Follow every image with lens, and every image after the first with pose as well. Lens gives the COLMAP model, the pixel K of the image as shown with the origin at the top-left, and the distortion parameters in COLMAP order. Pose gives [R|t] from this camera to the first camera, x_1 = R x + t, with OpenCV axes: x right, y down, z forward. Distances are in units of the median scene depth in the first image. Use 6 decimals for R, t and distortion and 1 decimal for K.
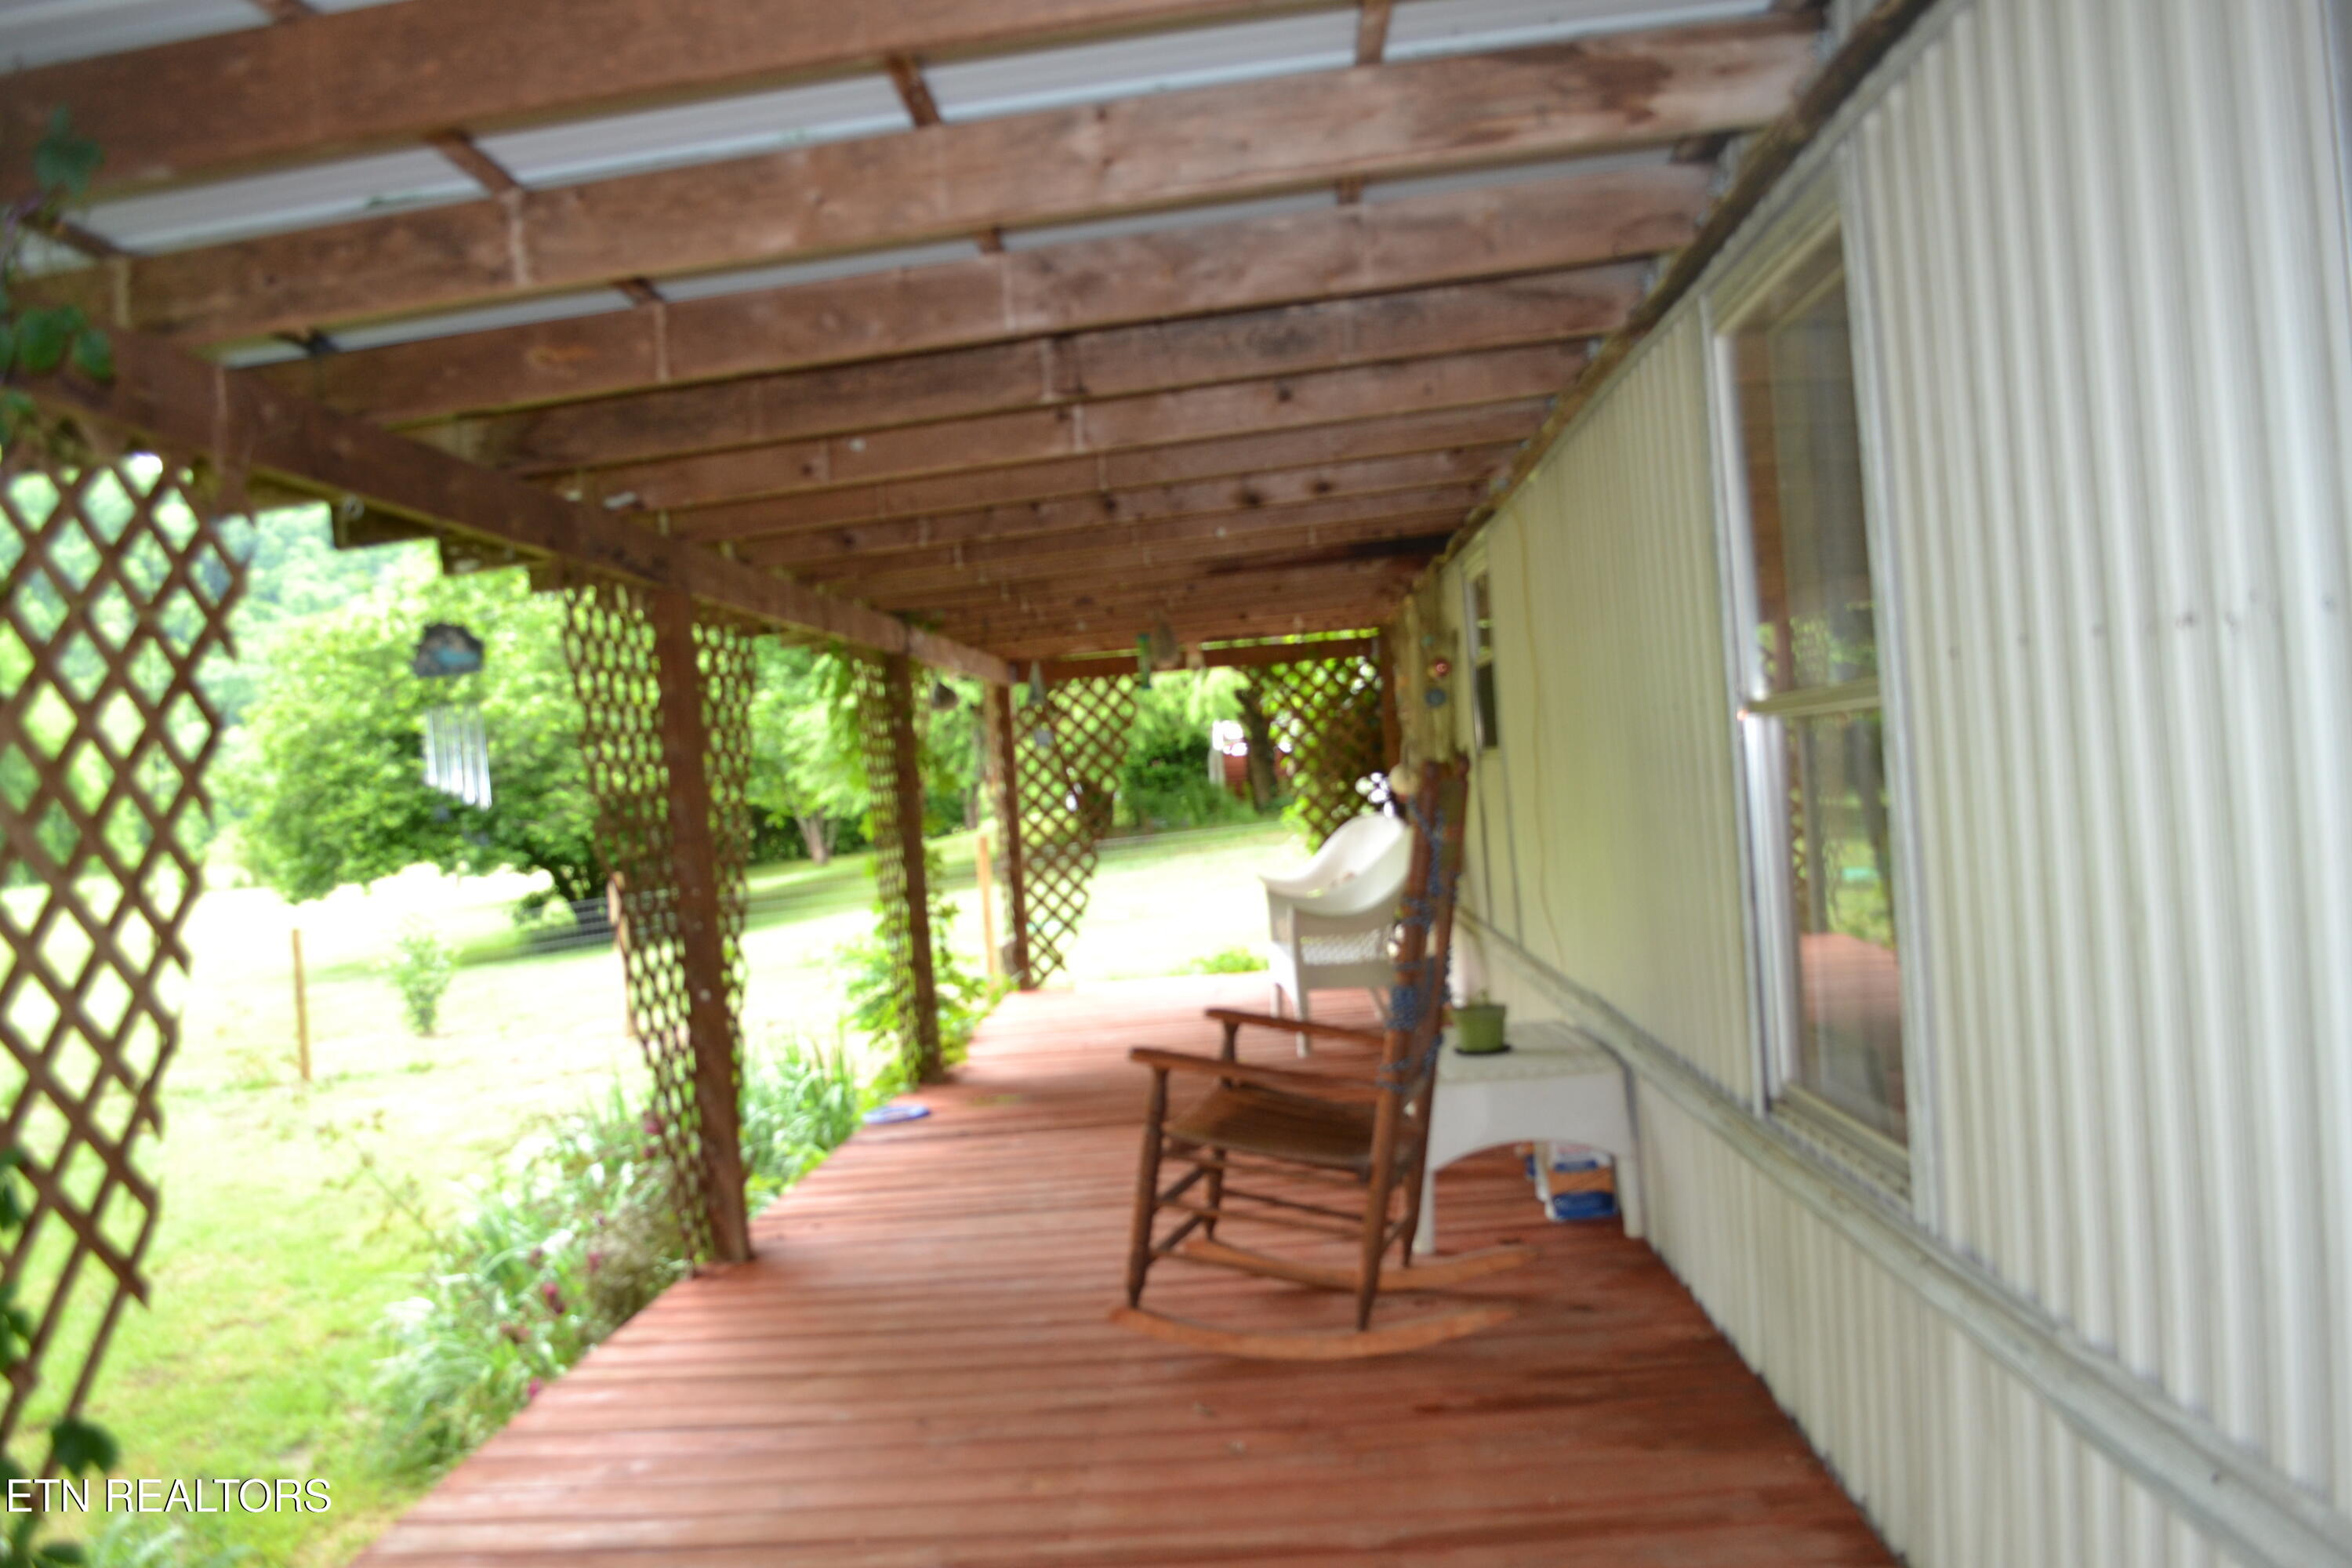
lens RADIAL K [[1898.3, 0, 1172.2], [0, 1898.3, 803.5], [0, 0, 1]] dist [-0.081341, 0.010875]
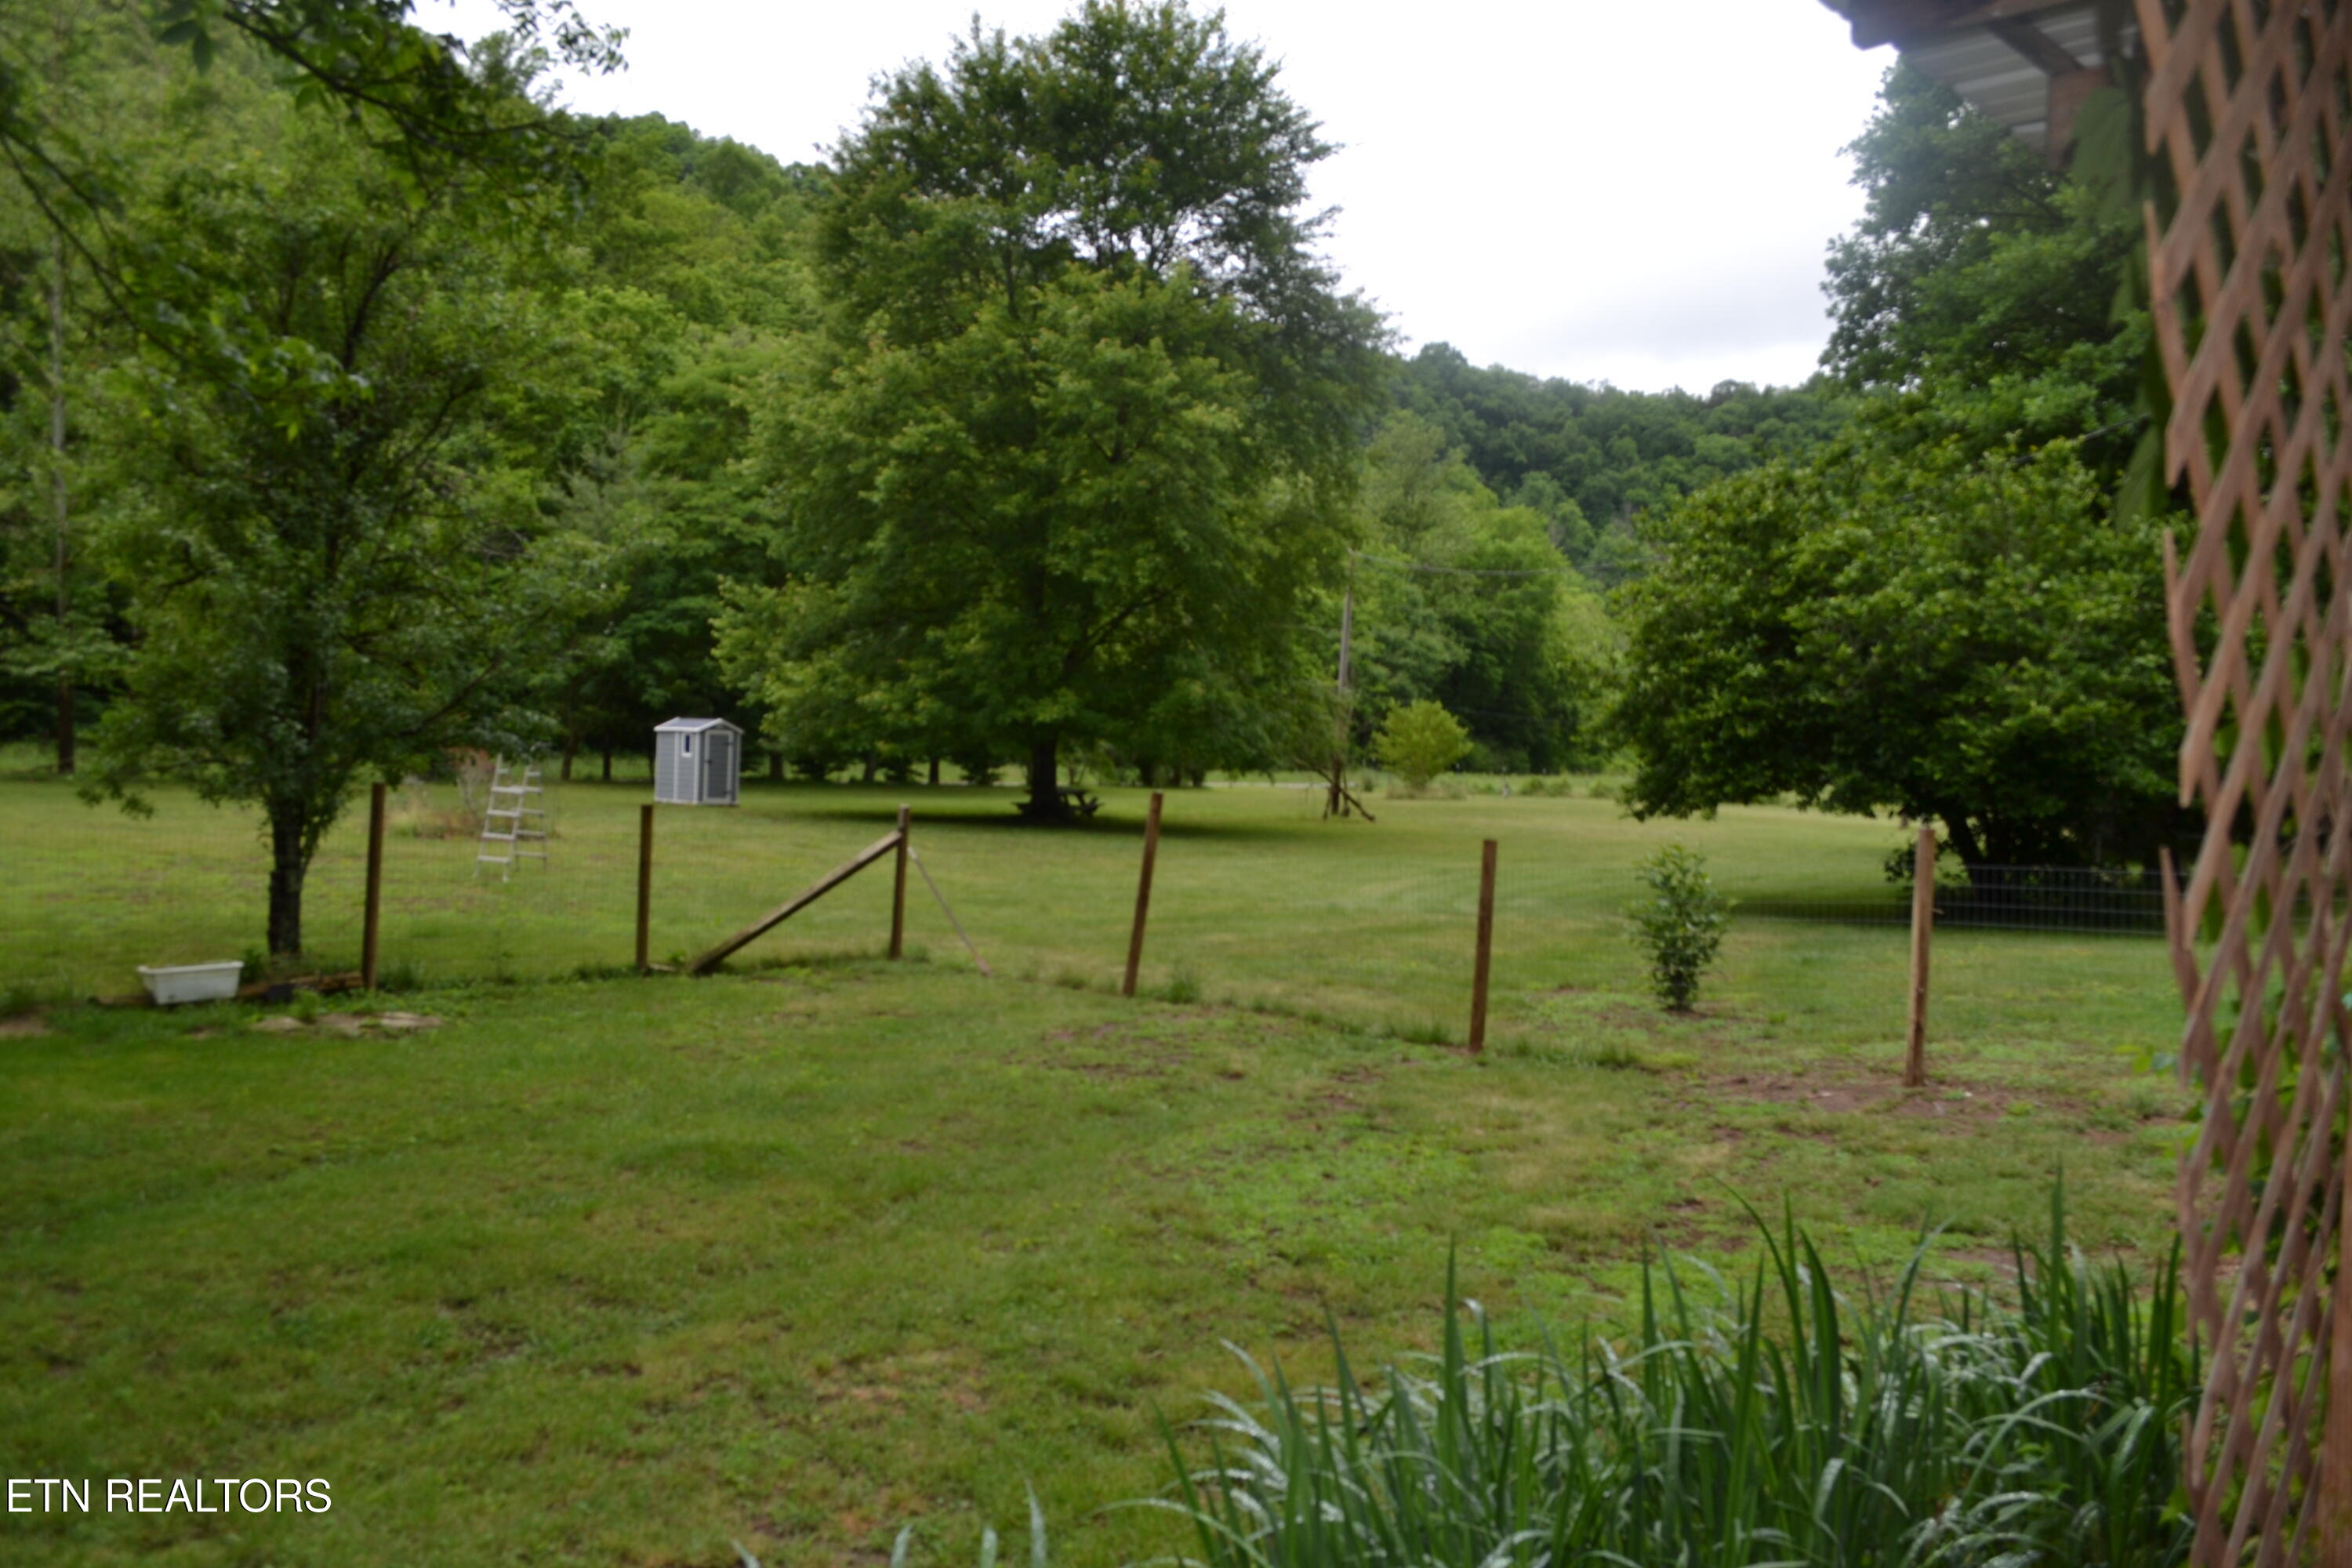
lens RADIAL K [[1898.3, 0, 1181.6], [0, 1898.3, 819.5], [0, 0, 1]] dist [-0.081341, 0.010875]
pose [[0.721655, 0.133178, -0.679322, -0.030685], [-0.106068, 0.991005, 0.081605, 0.006279], [0.684079, 0.013164, 0.729289, 0.230242]]
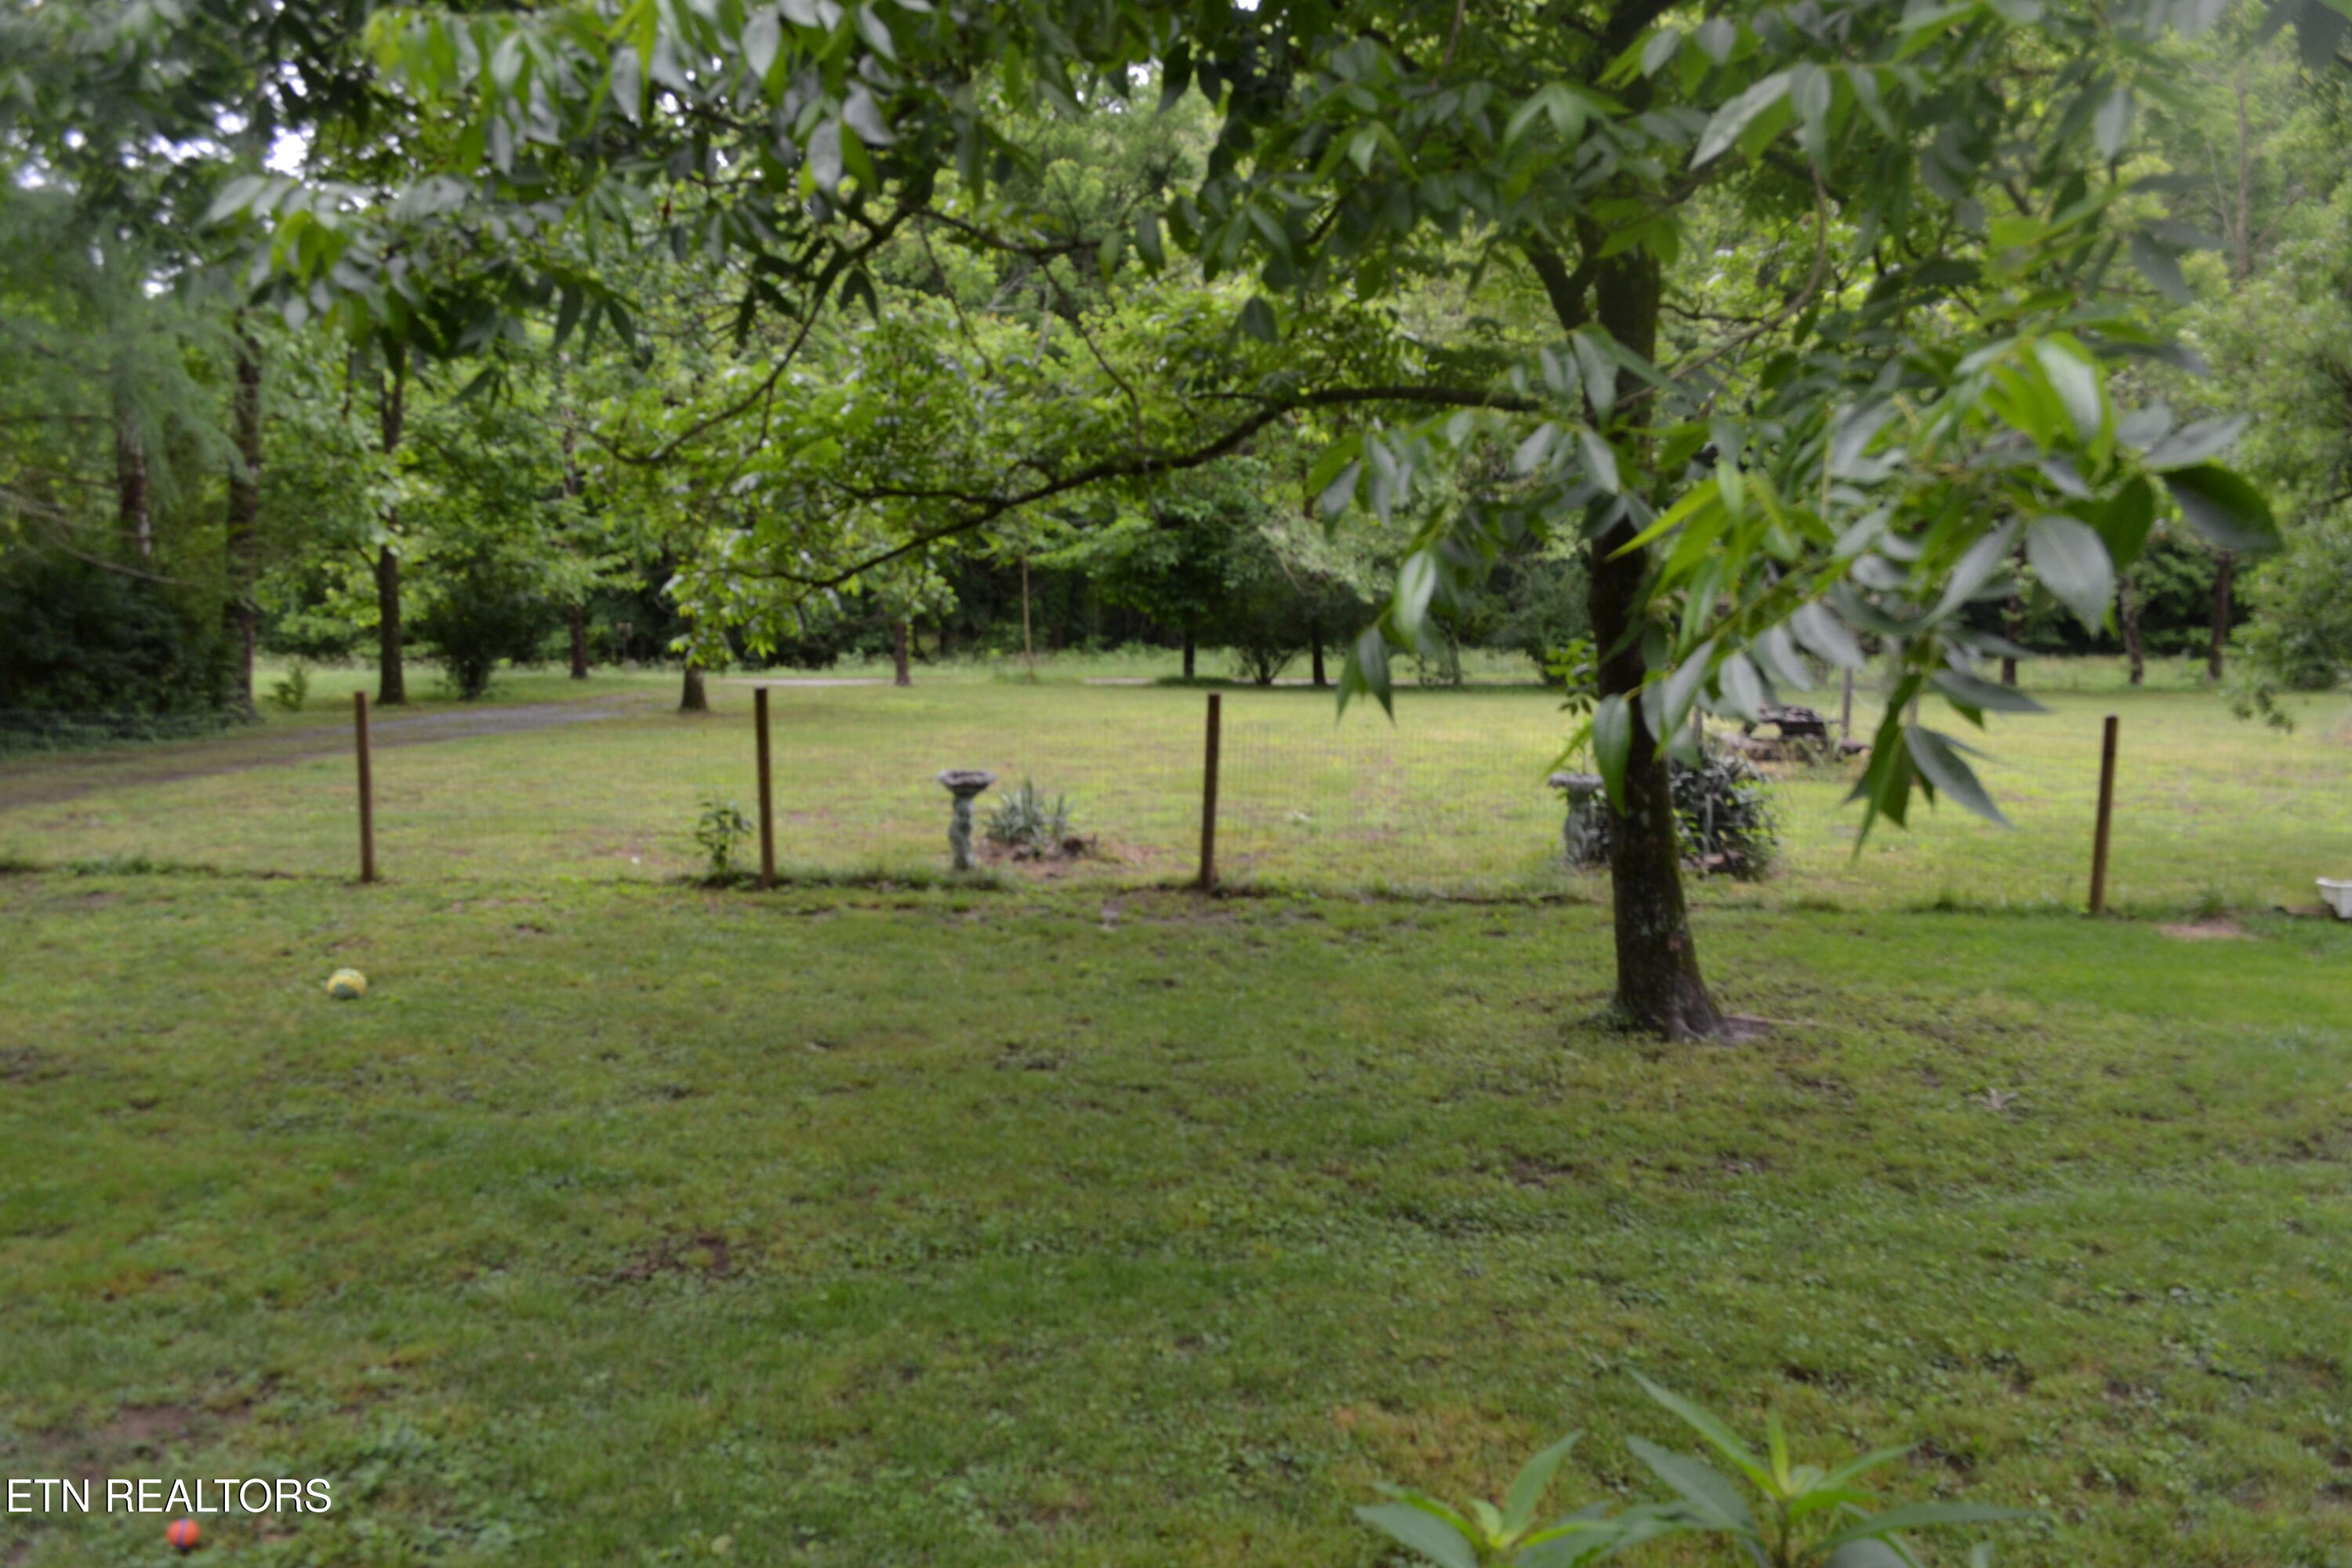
lens RADIAL K [[1898.3, 0, 1171.7], [0, 1898.3, 793.2], [0, 0, 1]] dist [-0.081341, 0.010875]
pose [[-0.071412, 0.171952, -0.982514, -0.046170], [-0.011884, 0.984812, 0.173218, 0.008032], [0.997376, 0.024046, -0.068283, 0.126555]]
